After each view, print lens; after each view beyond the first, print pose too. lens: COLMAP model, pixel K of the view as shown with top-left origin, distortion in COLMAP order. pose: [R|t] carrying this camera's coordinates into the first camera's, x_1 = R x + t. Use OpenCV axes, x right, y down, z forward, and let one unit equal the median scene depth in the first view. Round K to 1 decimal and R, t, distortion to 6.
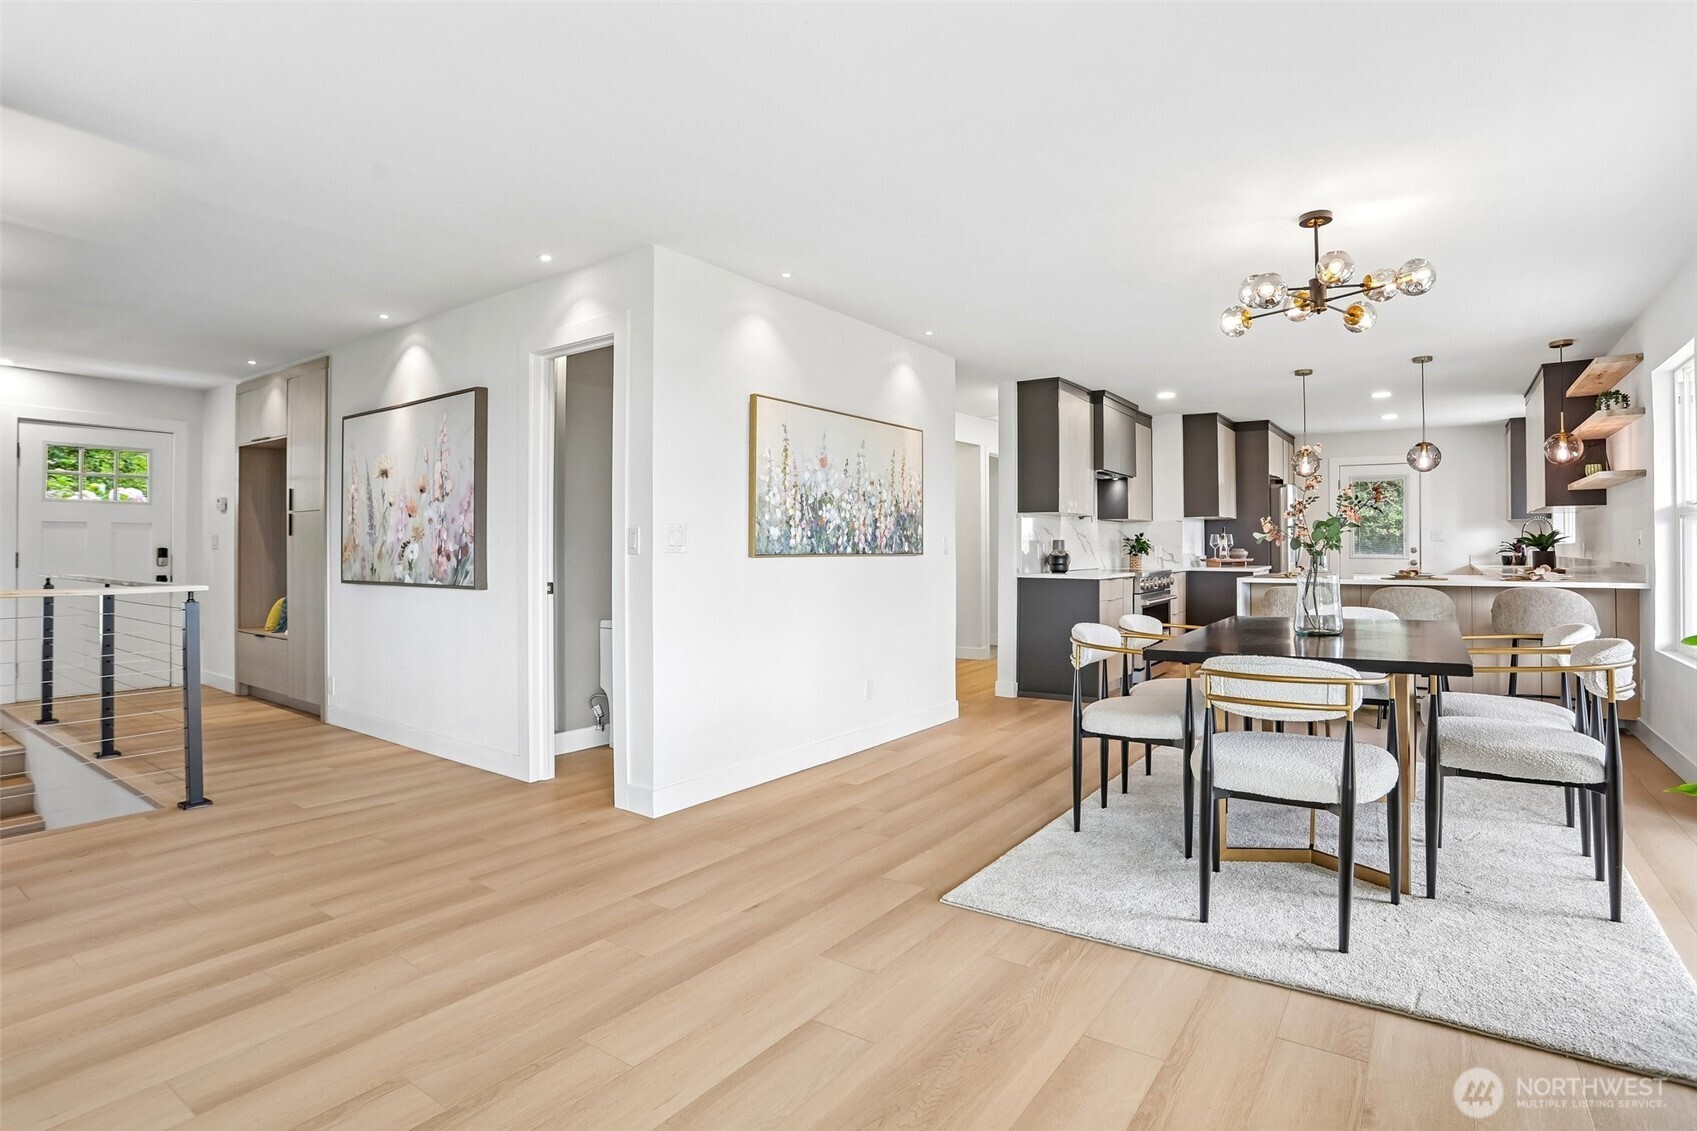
lens RADIAL K [[855.2, 0, 853.4], [0, 855.2, 548.0], [0, 0, 1]] dist [-0.003540, -0.000245]
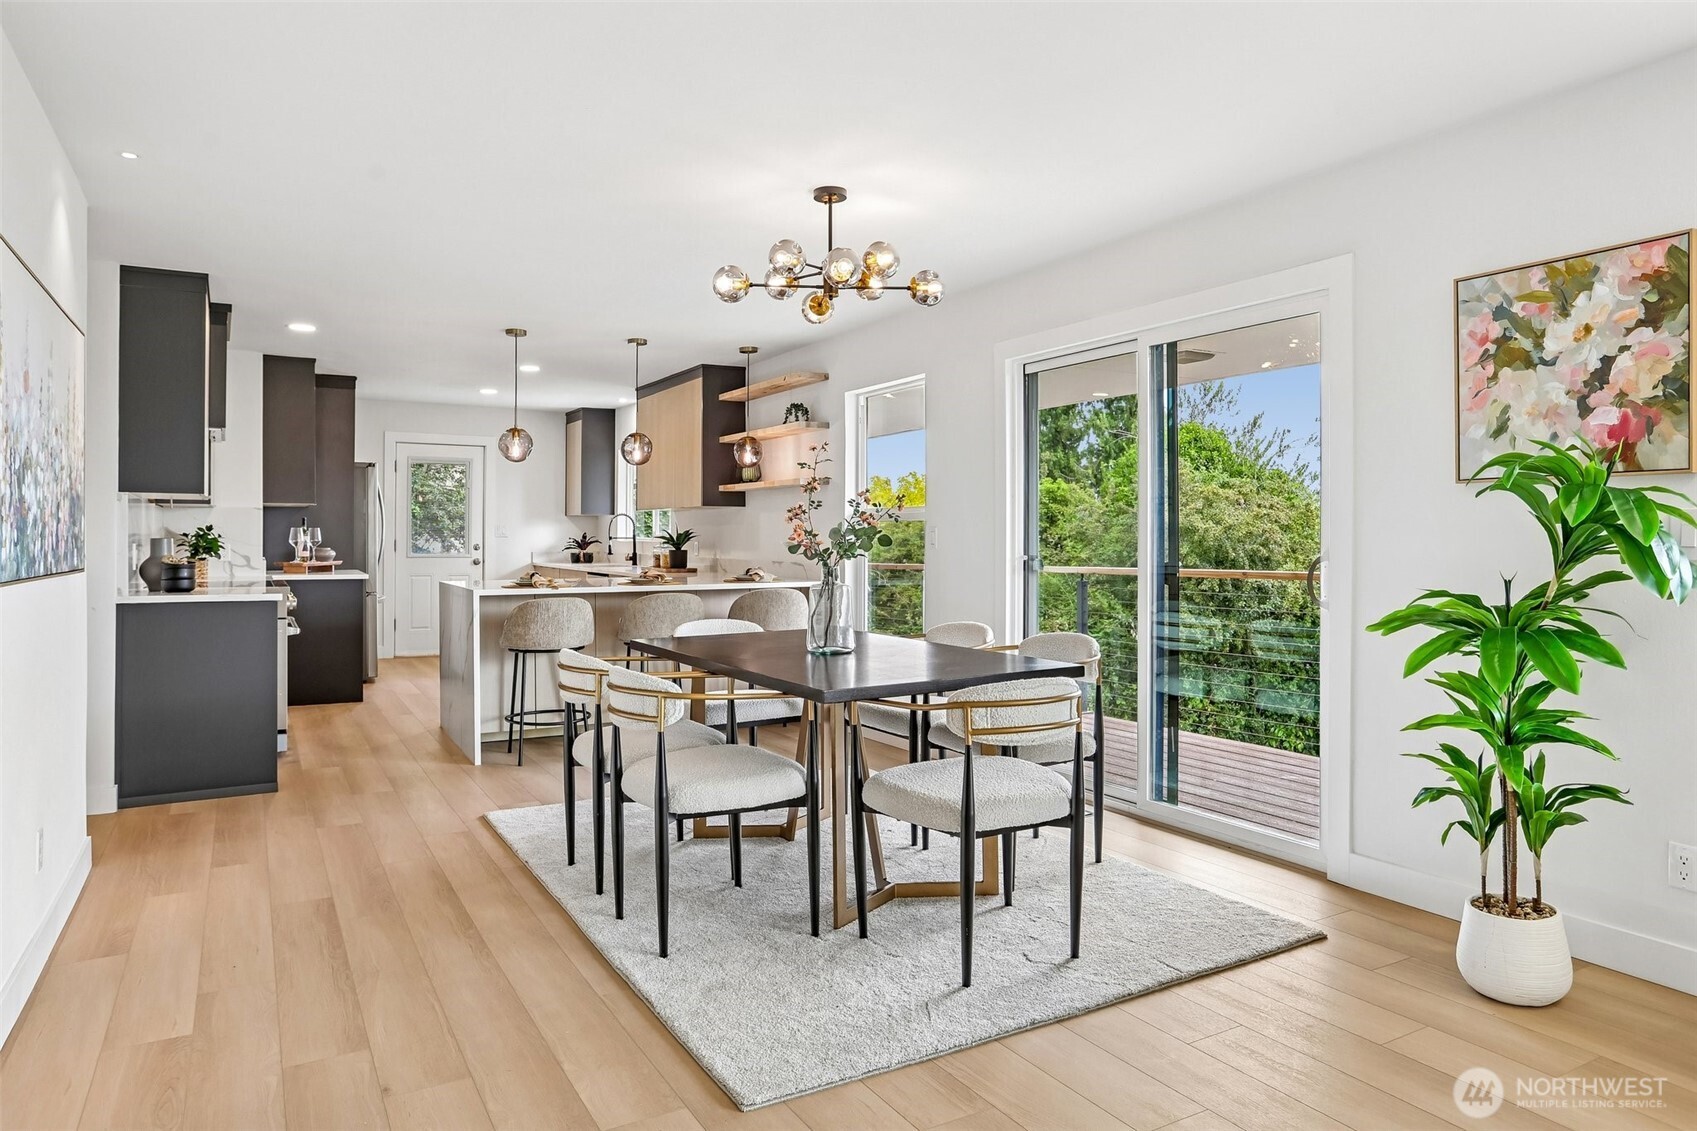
lens RADIAL K [[1109.0, 0, 855.3], [0, 1109.0, 551.8], [0, 0, 1]] dist [-0.026171, 0.011642]
pose [[0.437376, -0.011243, 0.899208, -0.418264], [-0.001042, 0.999915, 0.013009, -0.017558], [-0.899278, -0.006627, 0.437327, 0.378846]]
